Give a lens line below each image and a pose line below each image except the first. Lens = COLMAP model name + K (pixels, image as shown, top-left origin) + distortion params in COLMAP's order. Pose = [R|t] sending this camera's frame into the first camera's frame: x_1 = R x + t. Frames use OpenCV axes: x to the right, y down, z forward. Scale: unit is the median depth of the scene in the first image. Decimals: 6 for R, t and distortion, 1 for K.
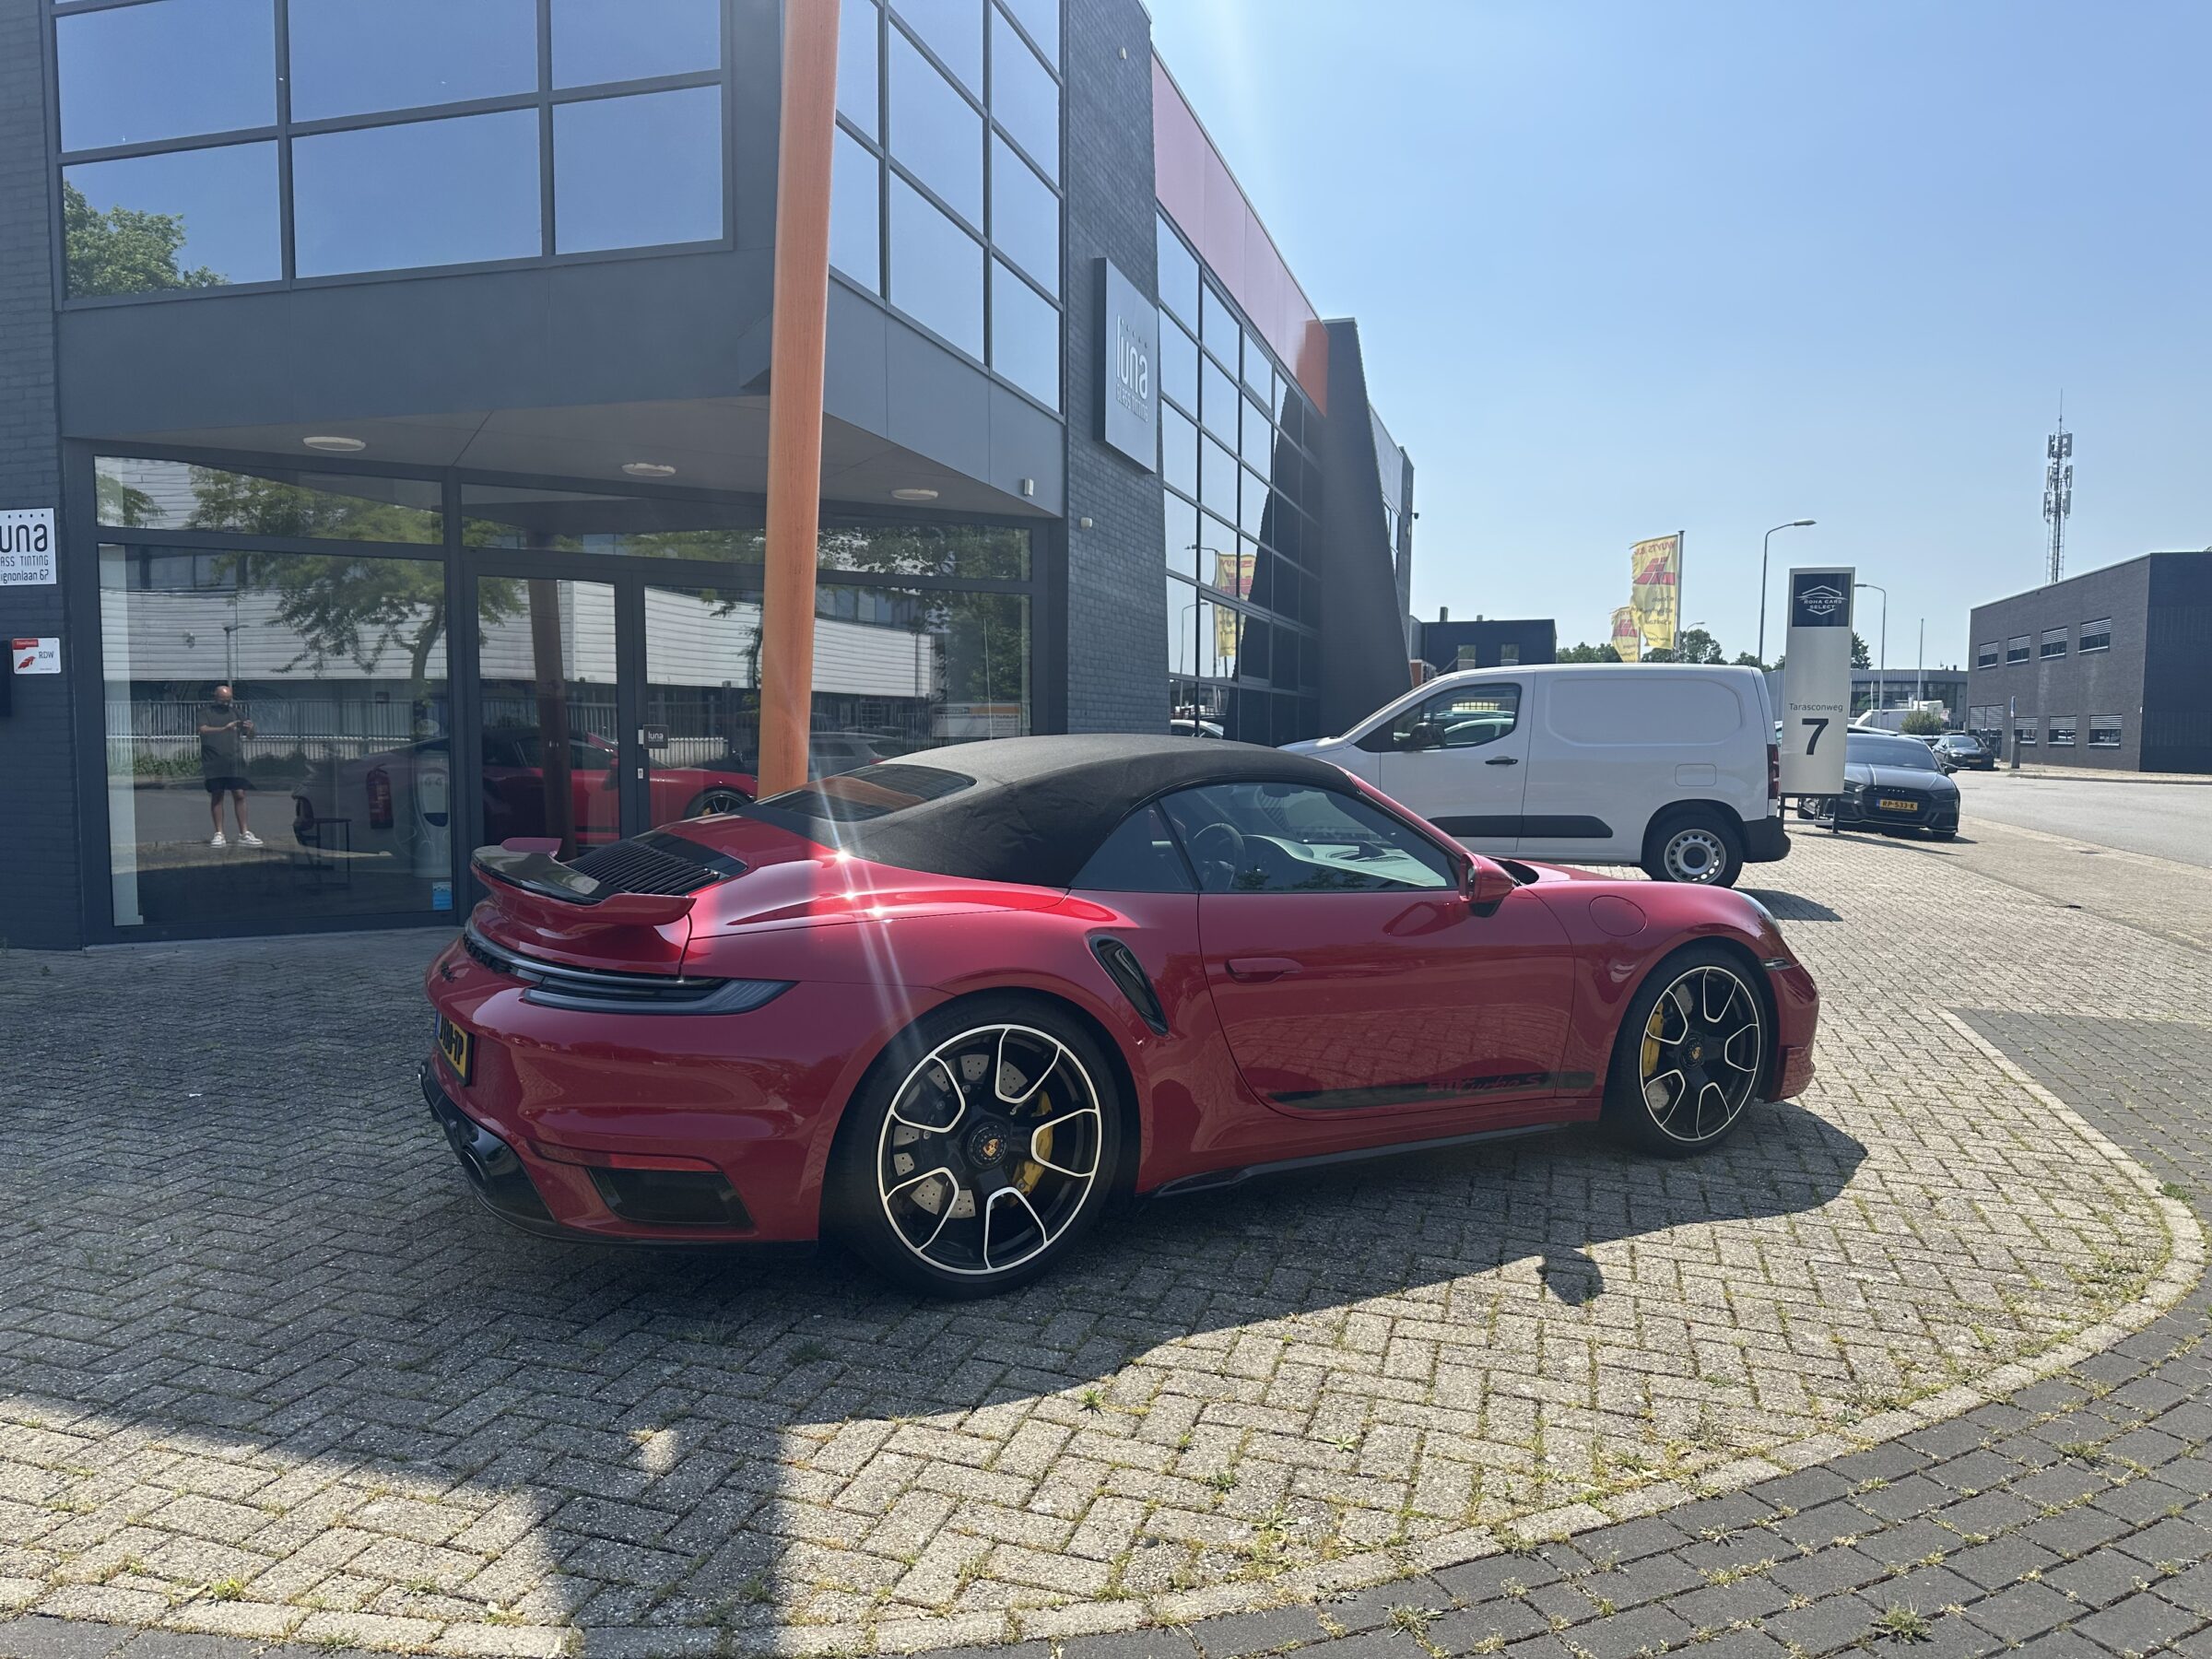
lens RADIAL K [[1554.0, 0, 1113.7], [0, 1554.0, 841.7], [0, 0, 1]] dist [0.025958, -0.033386]
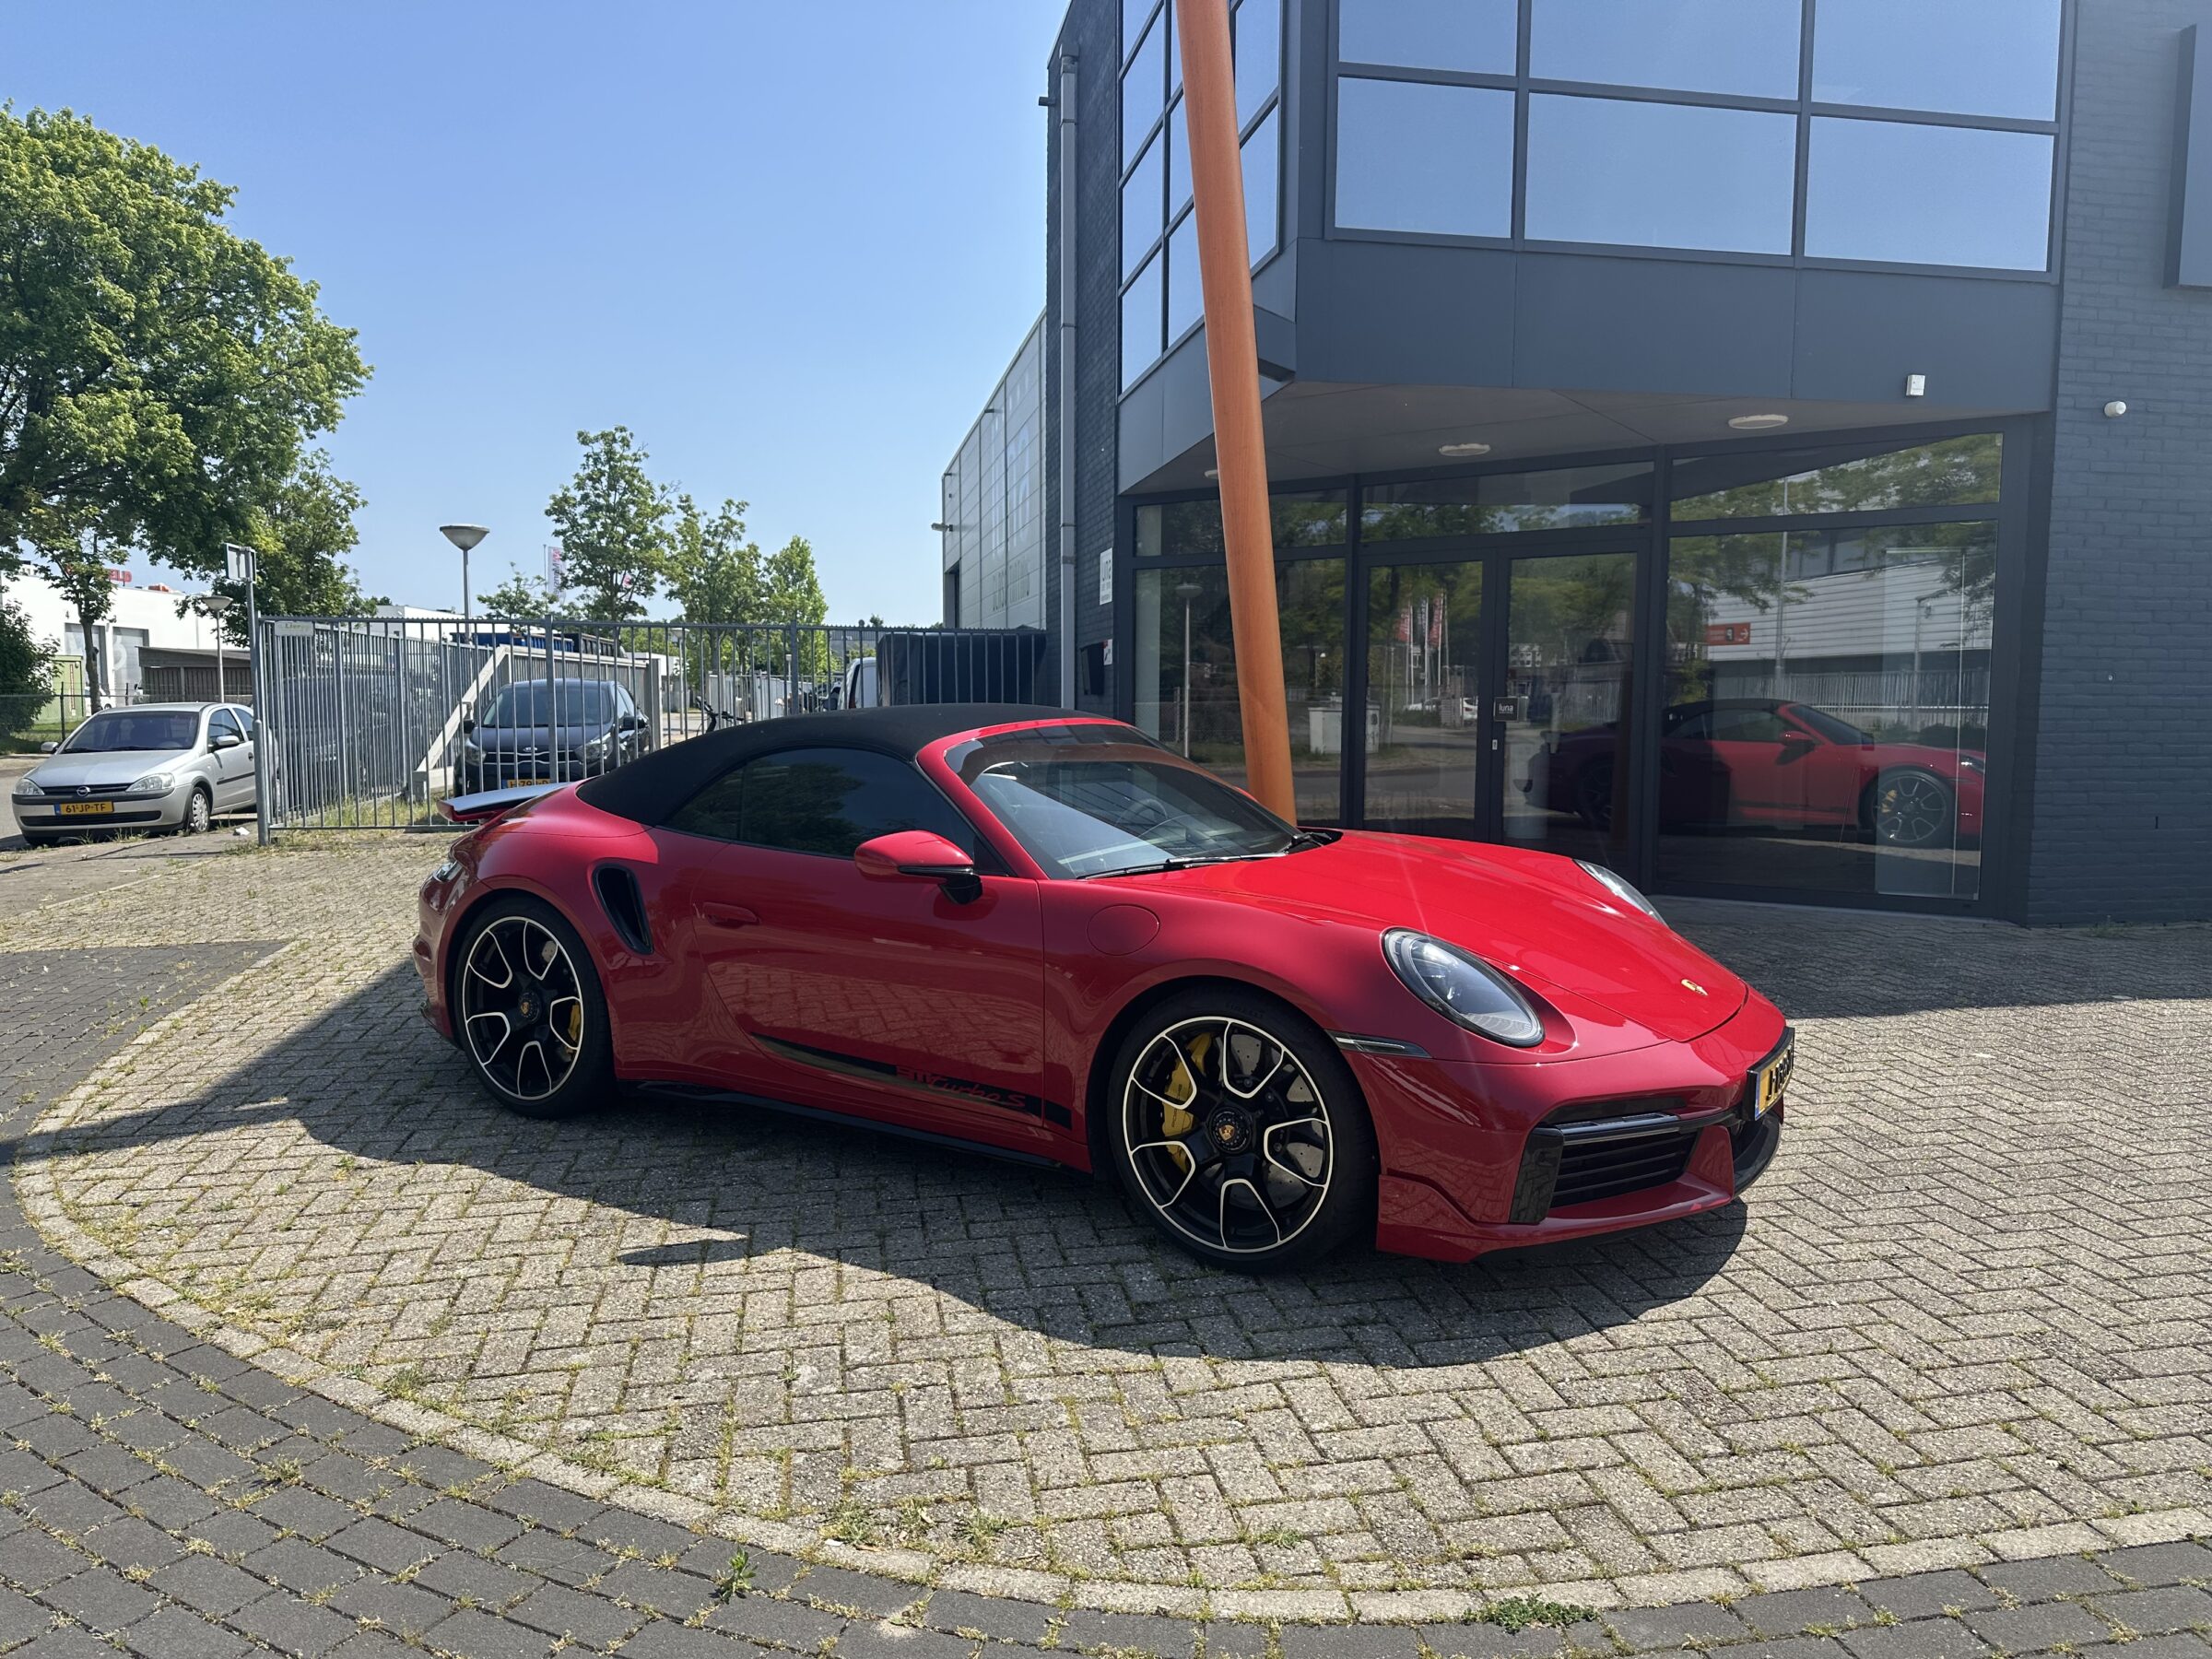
lens RADIAL K [[1554.0, 0, 1095.3], [0, 1554.0, 838.3], [0, 0, 1]] dist [0.025958, -0.033386]
pose [[0.451155, 0.077351, -0.889087, 0.689259], [-0.064791, 0.996447, 0.053814, -0.028060], [0.890091, 0.033326, 0.454563, 0.420160]]
